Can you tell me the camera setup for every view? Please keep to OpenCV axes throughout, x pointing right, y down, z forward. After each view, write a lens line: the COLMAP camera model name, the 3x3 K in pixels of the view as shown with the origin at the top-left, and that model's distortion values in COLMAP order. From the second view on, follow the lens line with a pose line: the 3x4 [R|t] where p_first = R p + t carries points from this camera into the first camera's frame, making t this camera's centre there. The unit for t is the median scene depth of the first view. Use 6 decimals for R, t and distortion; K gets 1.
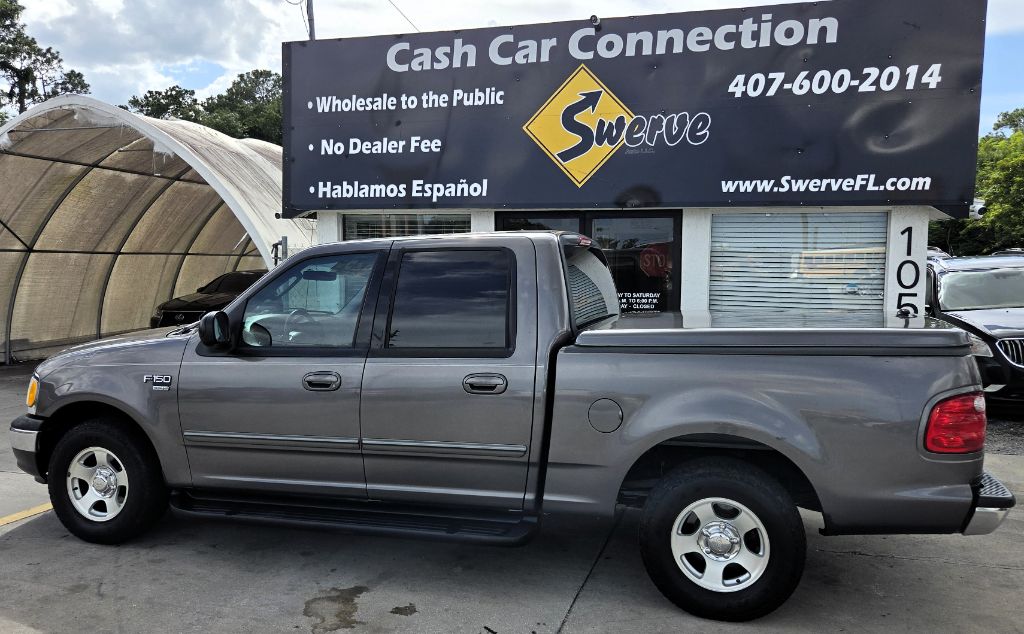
lens RADIAL K [[816.0, 0, 496.6], [0, 816.0, 314.9], [0, 0, 1]] dist [0.061804, -0.042574]
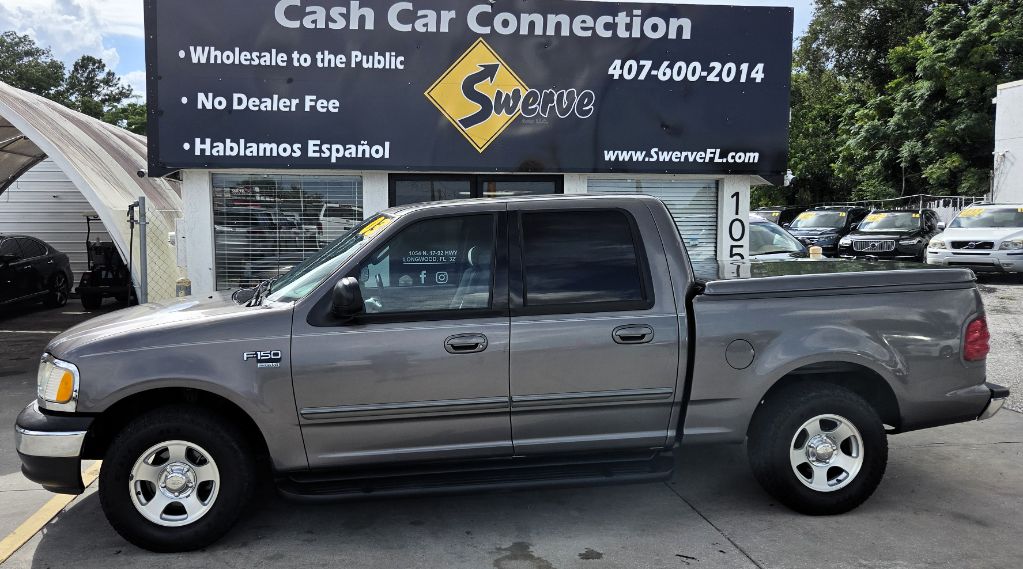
lens RADIAL K [[791.4, 0, 481.2], [0, 791.4, 261.7], [0, 0, 1]] dist [0.057293, -0.003845]
pose [[0.911387, -0.030375, 0.410428, -0.327601], [0.036633, 0.999301, -0.007388, -0.005915], [-0.409917, 0.021769, 0.911863, 0.060745]]
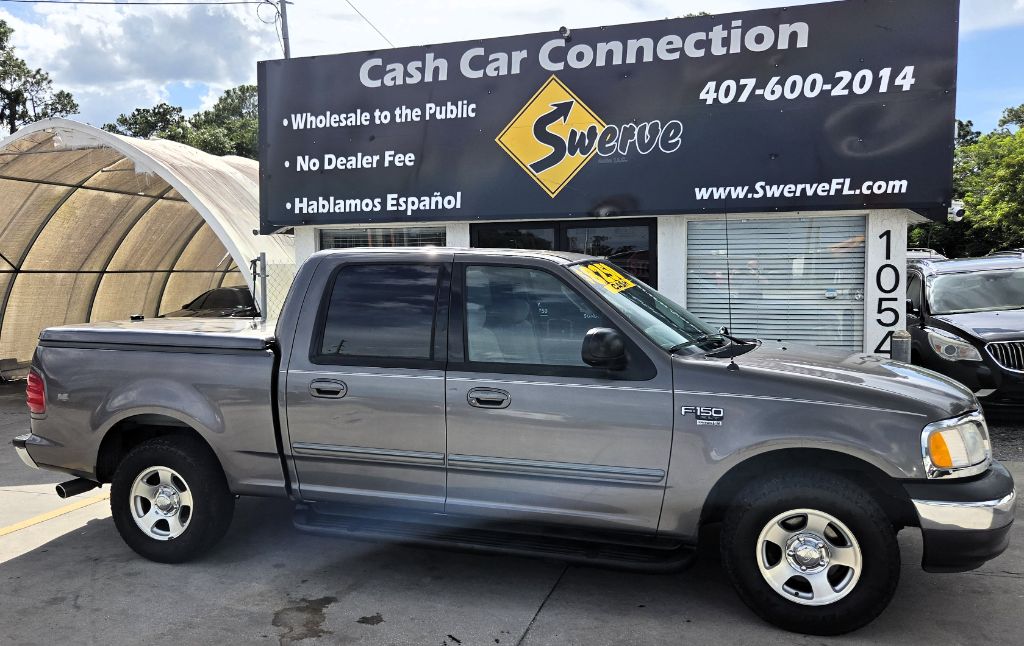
lens RADIAL K [[830.3, 0, 461.5], [0, 830.3, 313.7], [0, 0, 1]] dist [0.061038, -0.041300]
pose [[0.999314, -0.018023, -0.032357, 0.020309], [0.017521, 0.999723, -0.015728, -0.000278], [0.032631, 0.015150, 0.999353, -0.017752]]
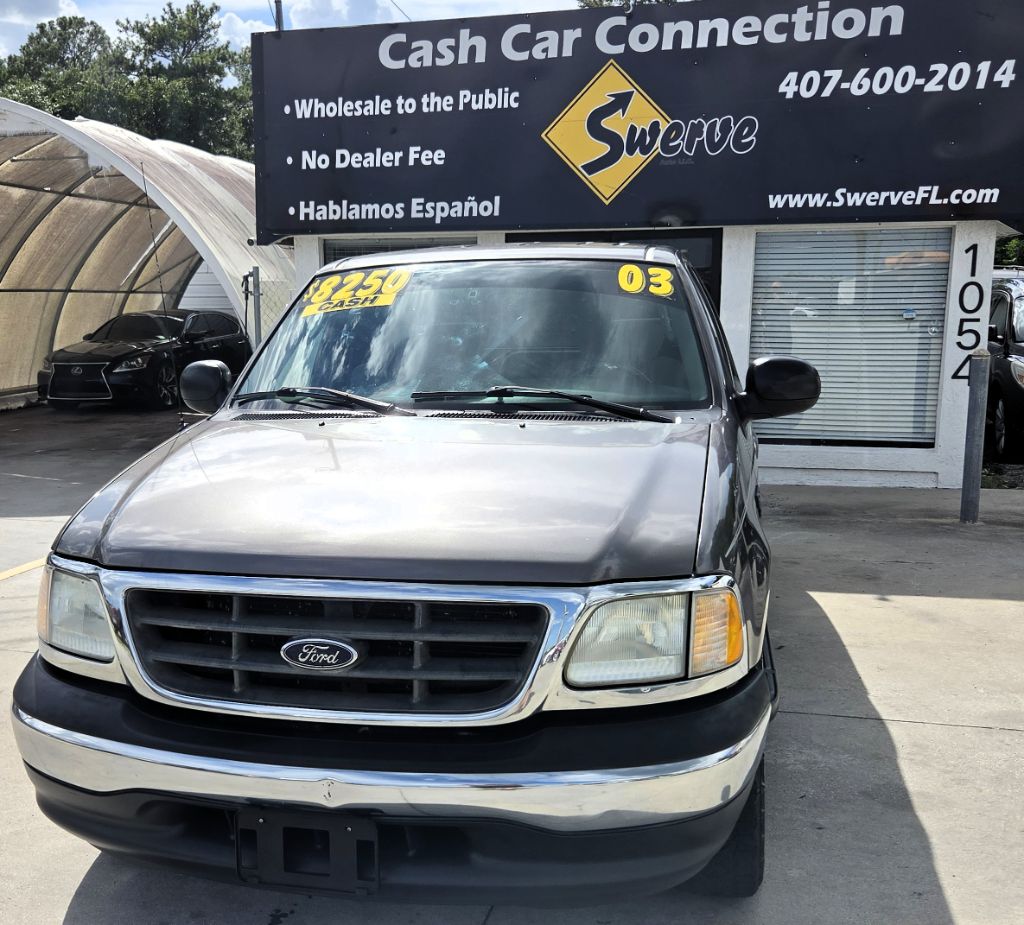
lens RADIAL K [[1174.2, 0, 422.9], [0, 1174.2, 511.3], [0, 0, 1]] dist [0.042165, 0.000000]
pose [[0.999804, -0.017124, 0.009895, -0.116145], [0.015889, 0.993390, 0.113680, 0.025252], [-0.011776, -0.113500, 0.993468, -0.300487]]
